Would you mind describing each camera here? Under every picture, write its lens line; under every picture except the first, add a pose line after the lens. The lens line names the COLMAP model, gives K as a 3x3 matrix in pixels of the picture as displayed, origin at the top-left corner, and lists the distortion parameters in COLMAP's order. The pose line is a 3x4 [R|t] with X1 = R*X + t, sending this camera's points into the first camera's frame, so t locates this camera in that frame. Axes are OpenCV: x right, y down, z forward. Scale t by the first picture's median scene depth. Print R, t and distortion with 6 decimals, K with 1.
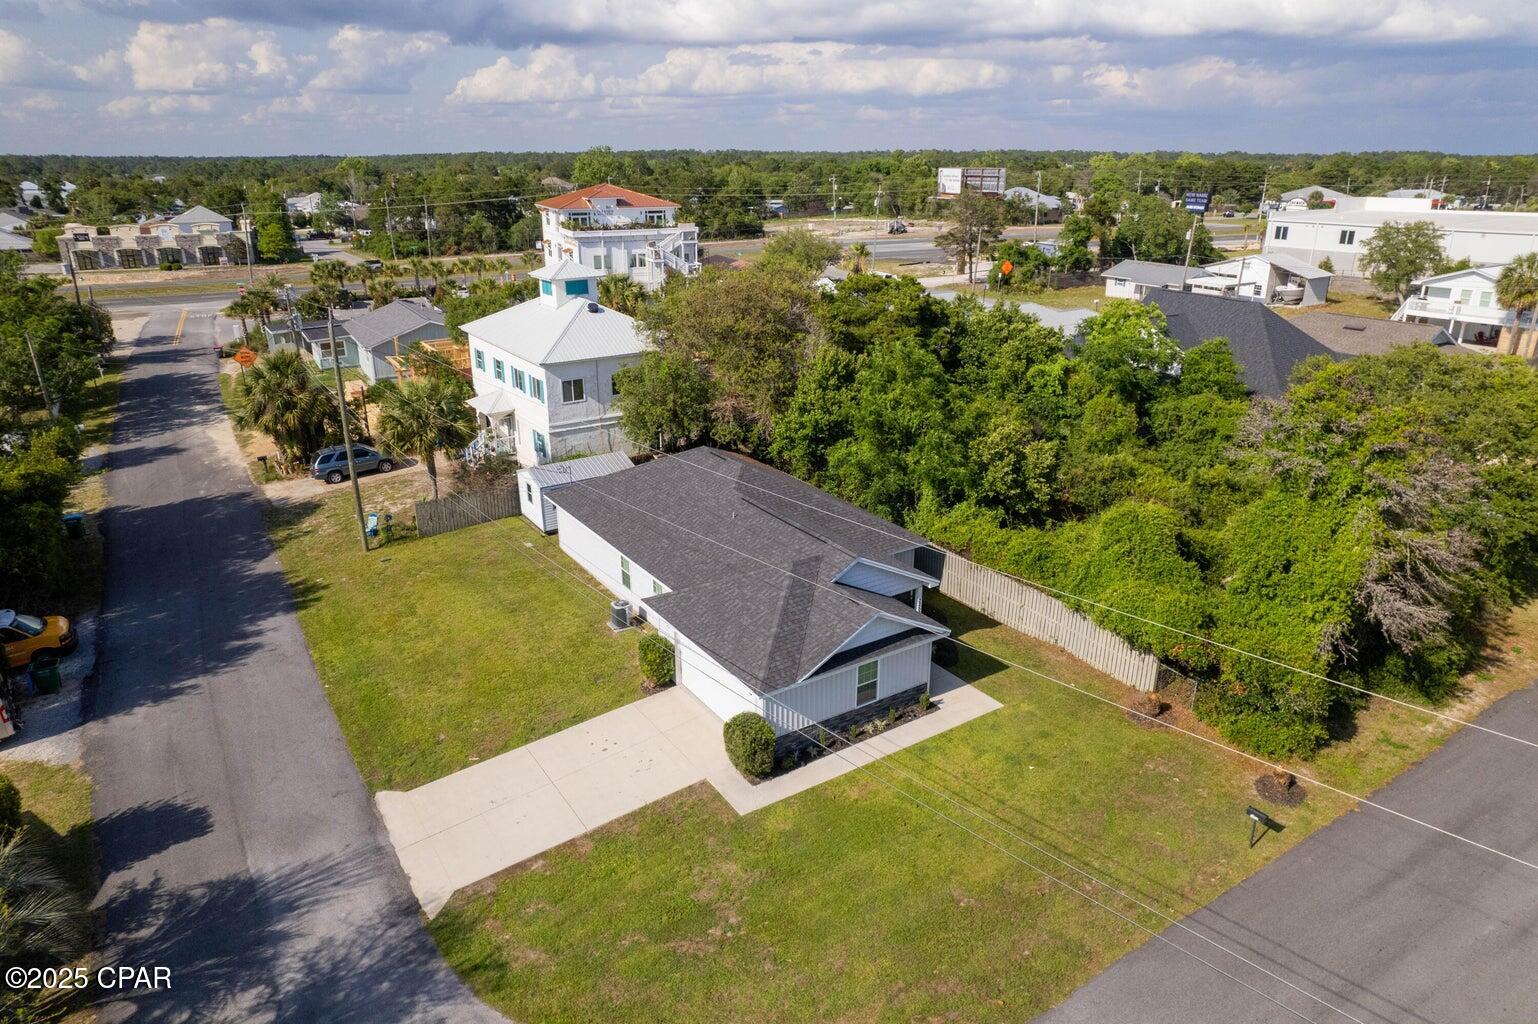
lens RADIAL K [[982.9, 0, 769.0], [0, 982.9, 512.0], [0, 0, 1]] dist [-0.077938, 0.072500]
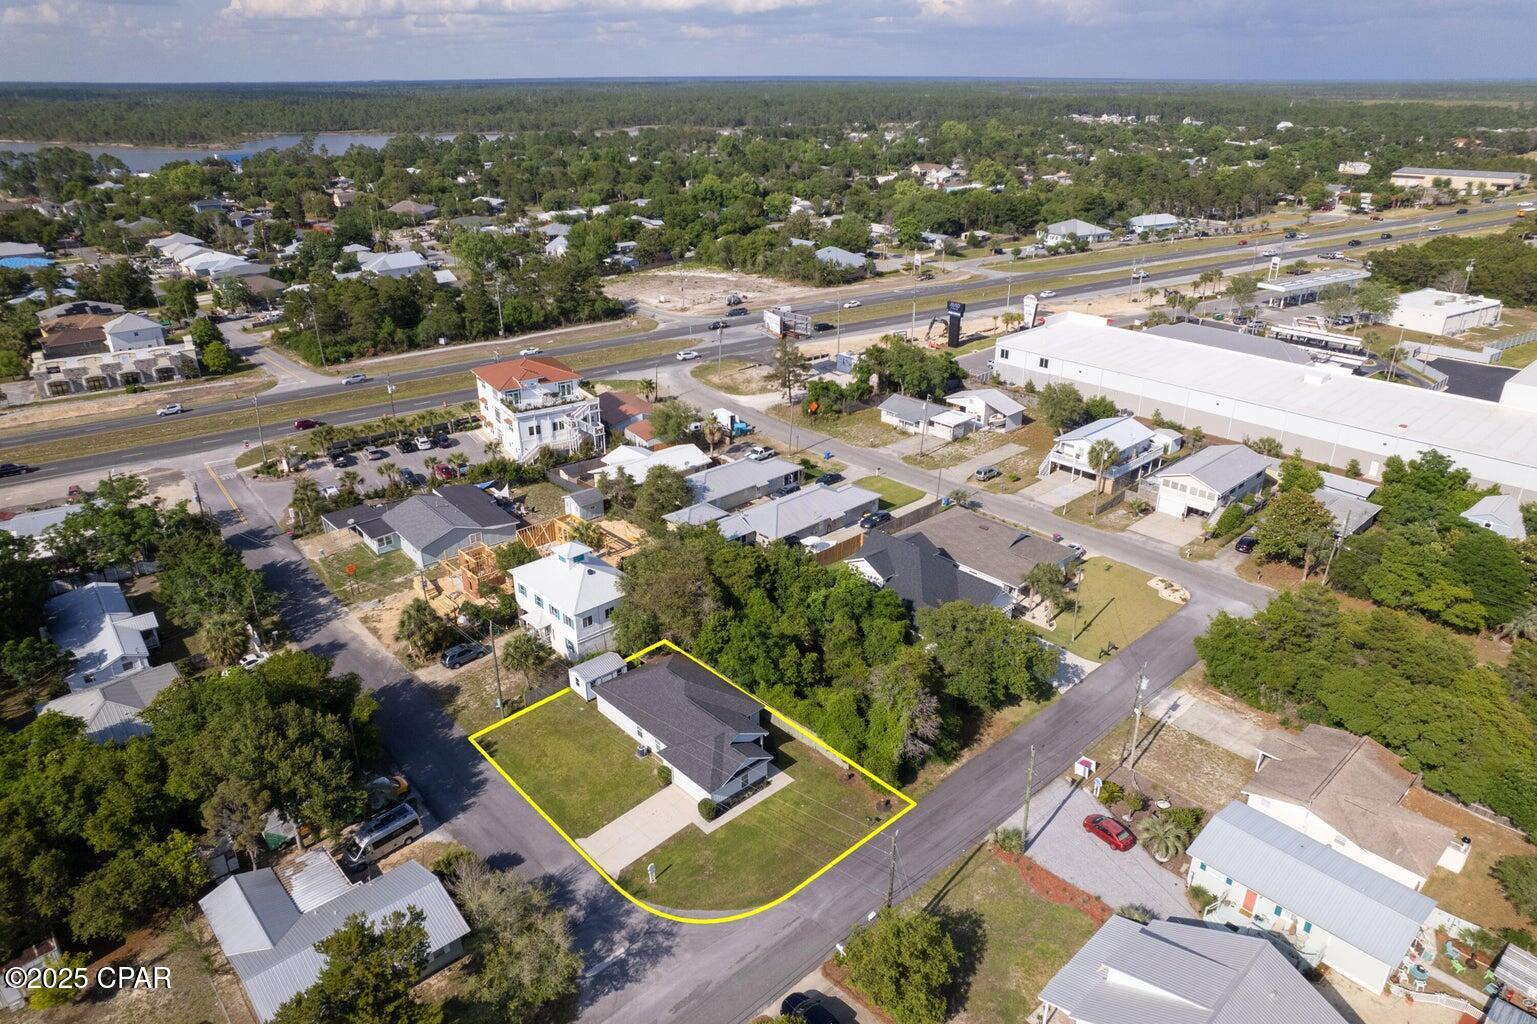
lens RADIAL K [[982.2, 0, 768.5], [0, 982.2, 512.0], [0, 0, 1]] dist [-0.077938, 0.072500]
pose [[0.986514, -0.066884, 0.149385, -0.145329], [0.057627, 0.996190, 0.065464, -0.562273], [-0.153194, -0.055972, 0.986610, -1.260774]]
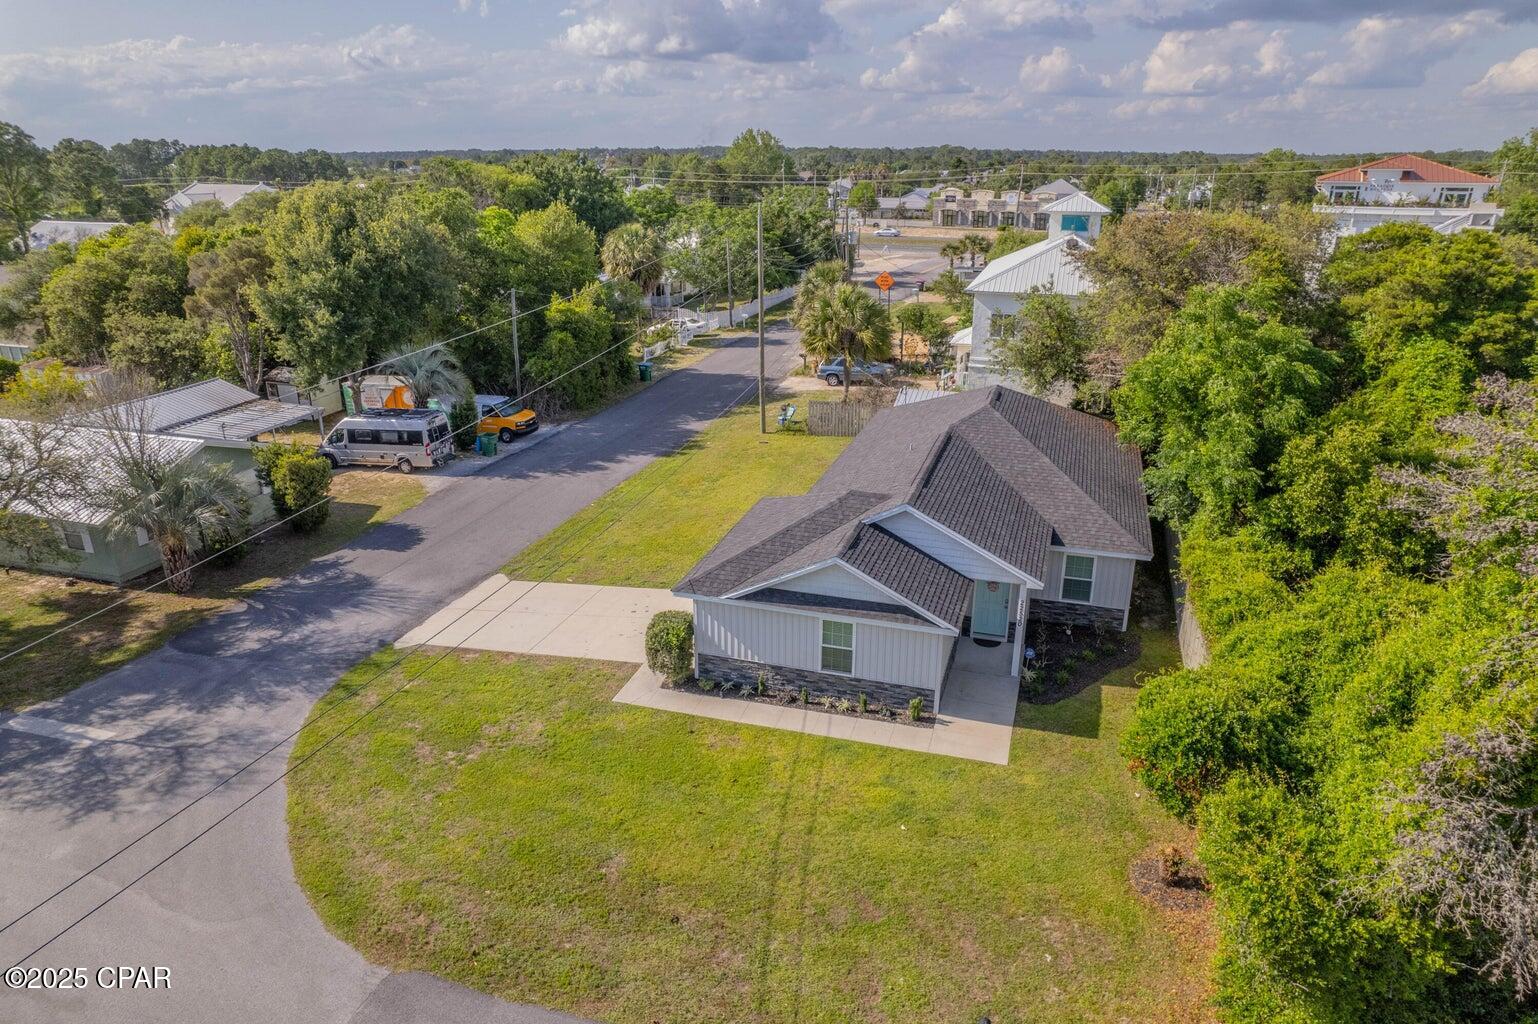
lens RADIAL K [[982.9, 0, 769.0], [0, 982.9, 512.0], [0, 0, 1]] dist [-0.077938, 0.072500]
pose [[0.636191, 0.269851, -0.722801, 0.454343], [-0.268496, 0.955716, 0.120485, -0.010764], [0.723305, 0.117418, 0.680472, 0.290443]]
